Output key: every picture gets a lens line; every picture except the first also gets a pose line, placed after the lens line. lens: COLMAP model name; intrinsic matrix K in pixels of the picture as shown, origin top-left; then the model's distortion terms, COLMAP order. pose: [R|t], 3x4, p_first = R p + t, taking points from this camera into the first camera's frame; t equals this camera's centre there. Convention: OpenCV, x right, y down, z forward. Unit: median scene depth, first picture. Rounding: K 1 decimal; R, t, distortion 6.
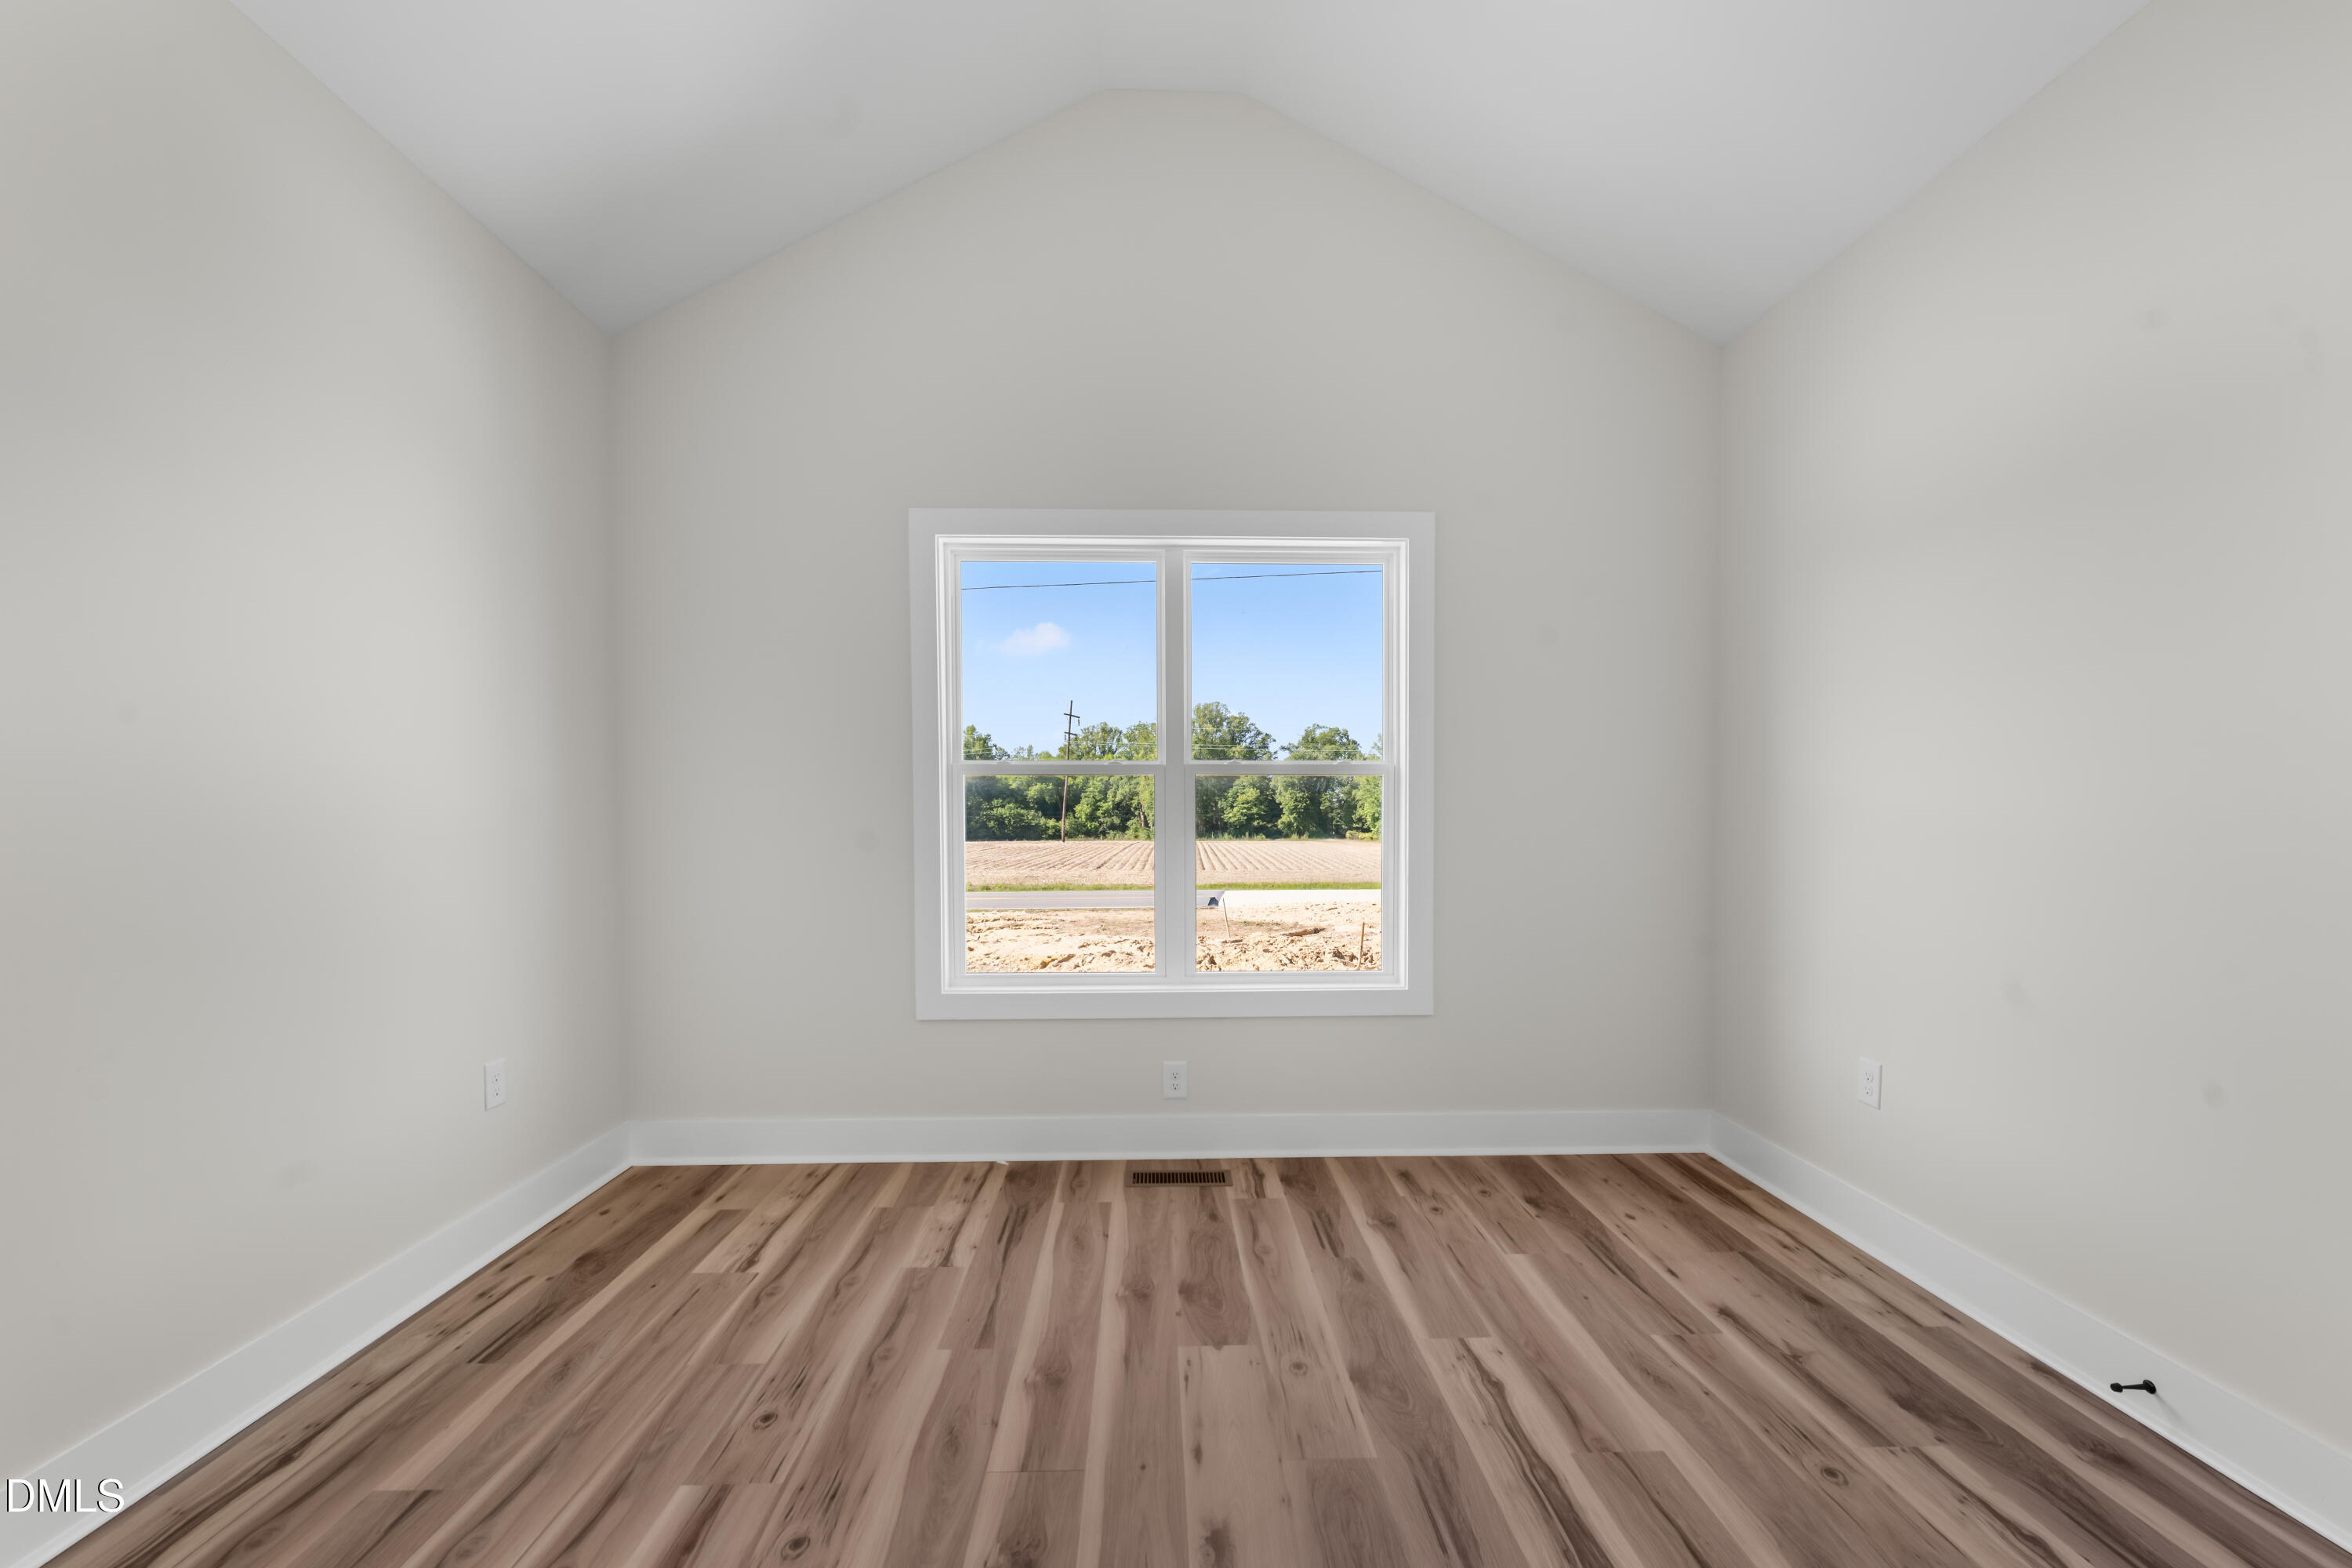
lens RADIAL K [[963.3, 0, 1193.5], [0, 963.3, 801.8], [0, 0, 1]] dist [-0.000548, -0.002875]
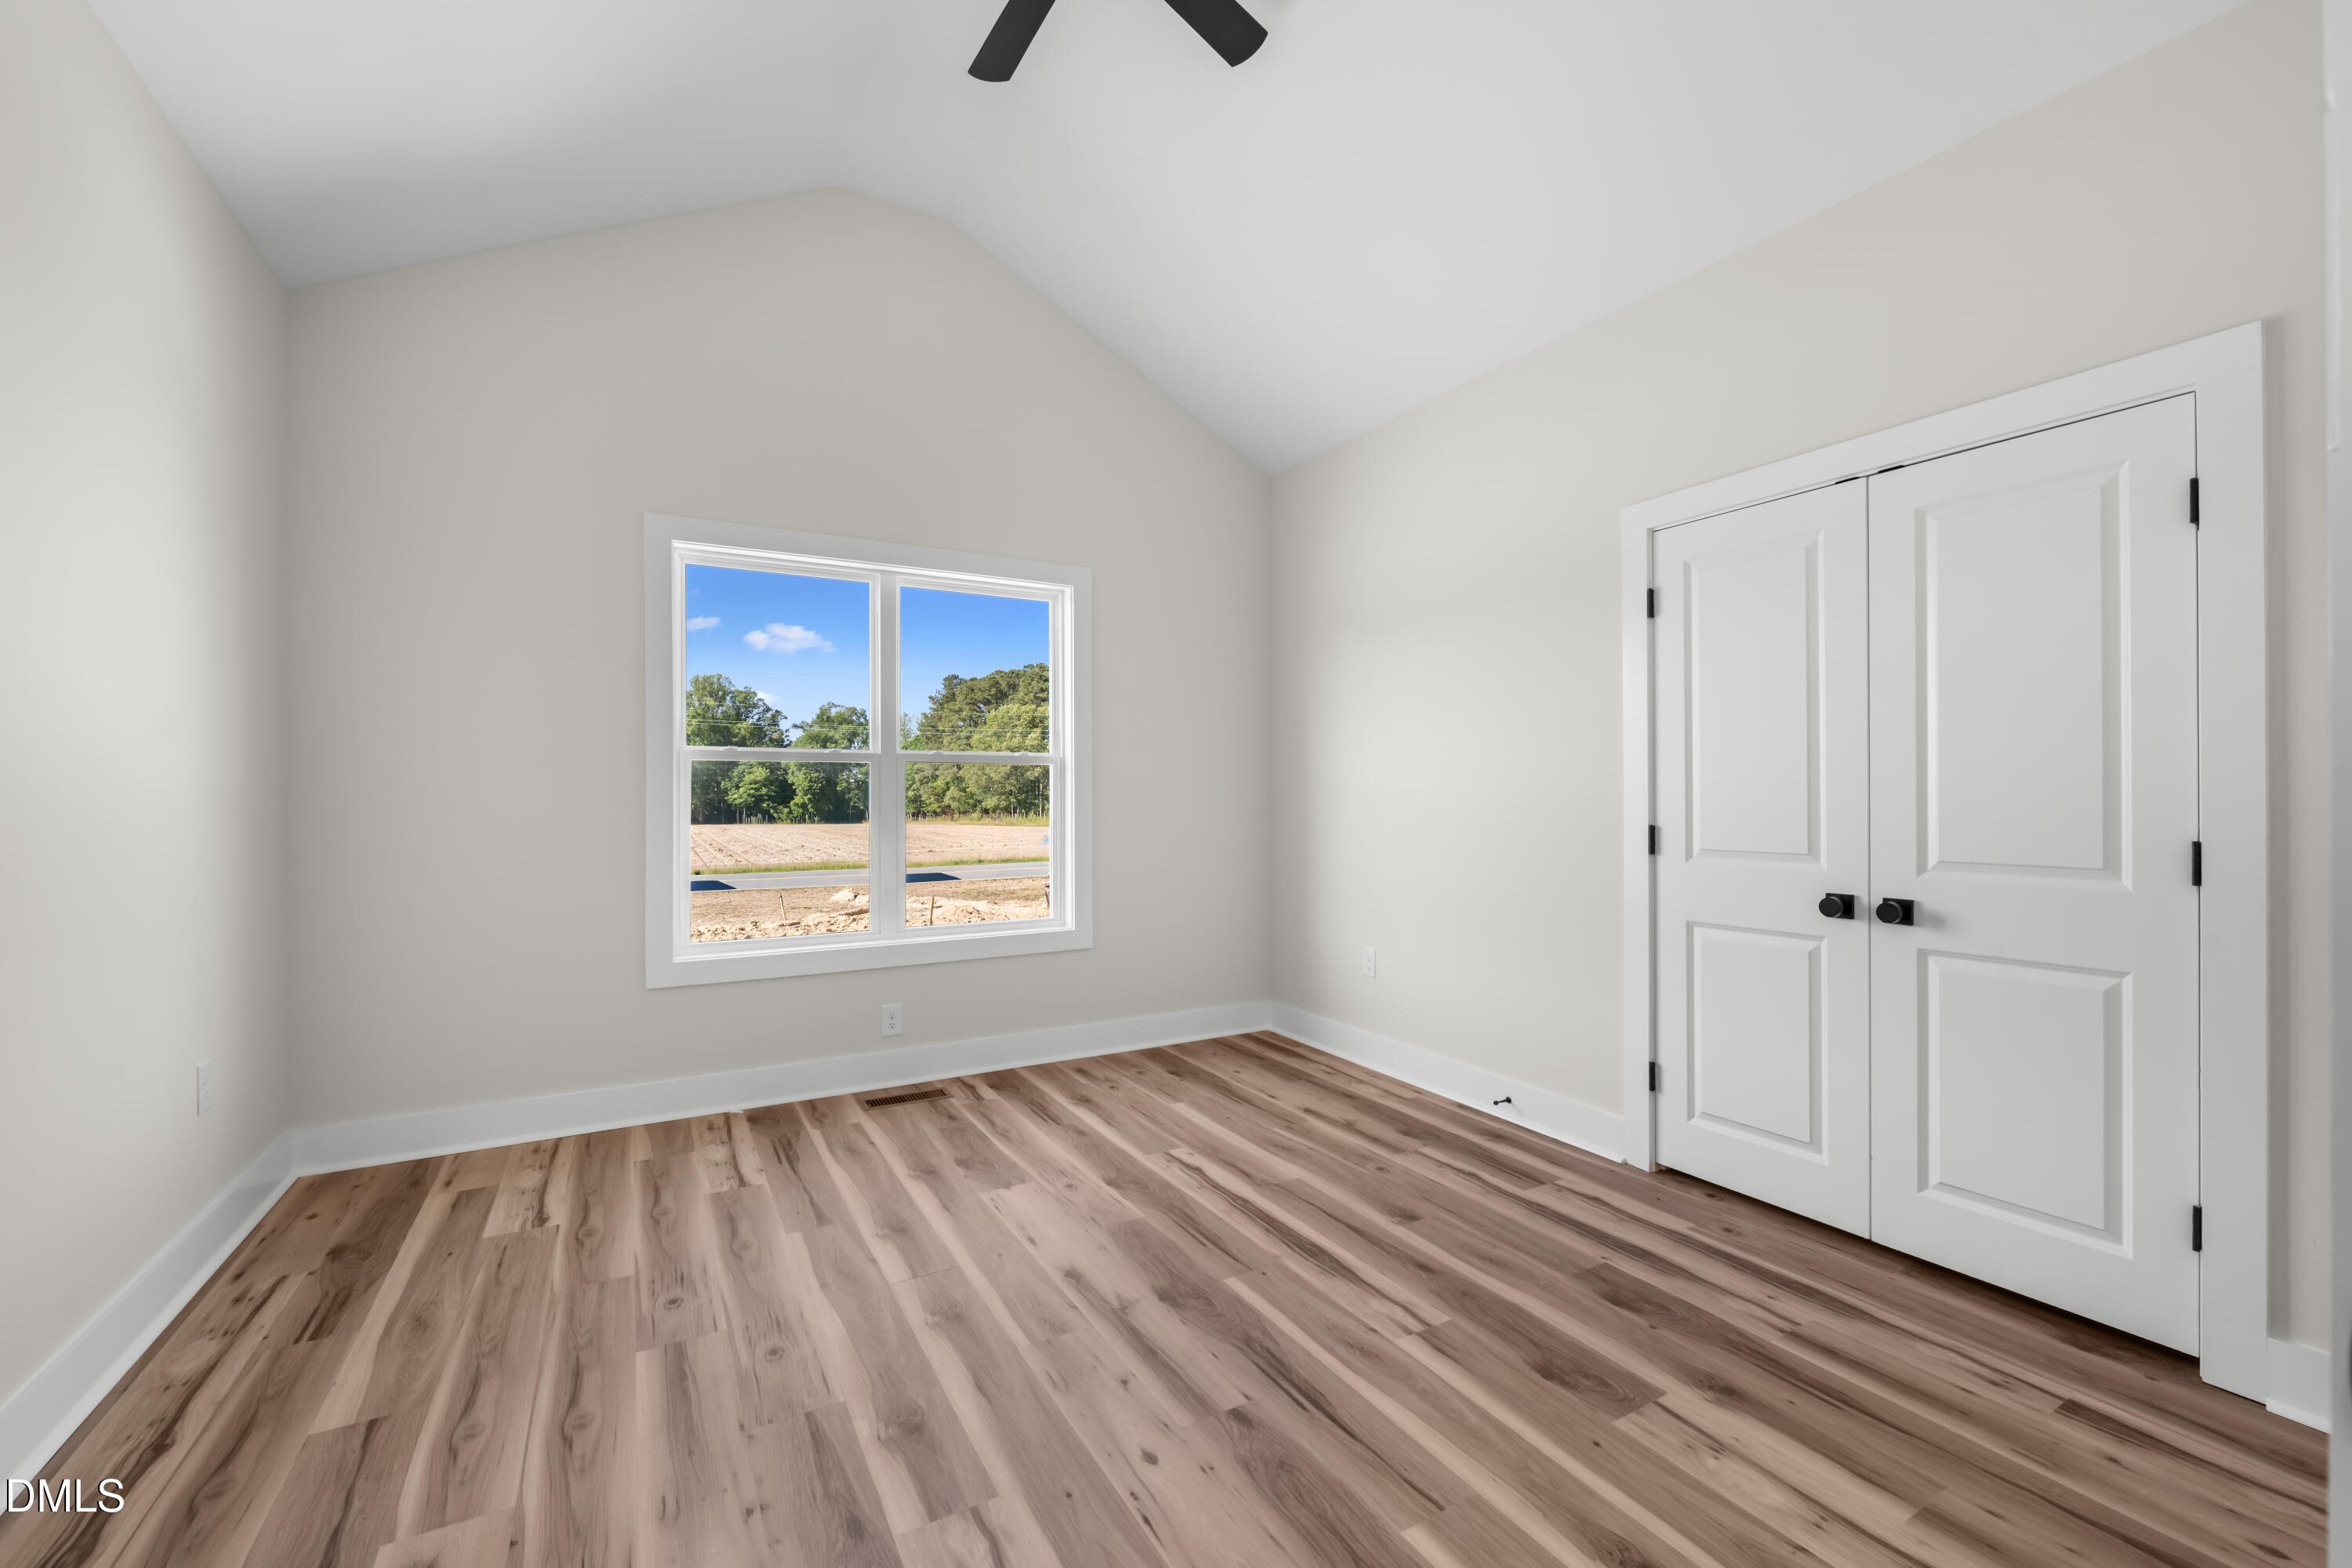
lens RADIAL K [[931.6, 0, 1179.9], [0, 931.6, 724.3], [0, 0, 1]] dist [-0.000844, -0.000226]
pose [[0.885567, 0.033664, 0.463290, -0.330631], [-0.004465, 0.997941, -0.063978, -0.004058], [-0.464490, 0.054588, 0.883895, -0.264621]]
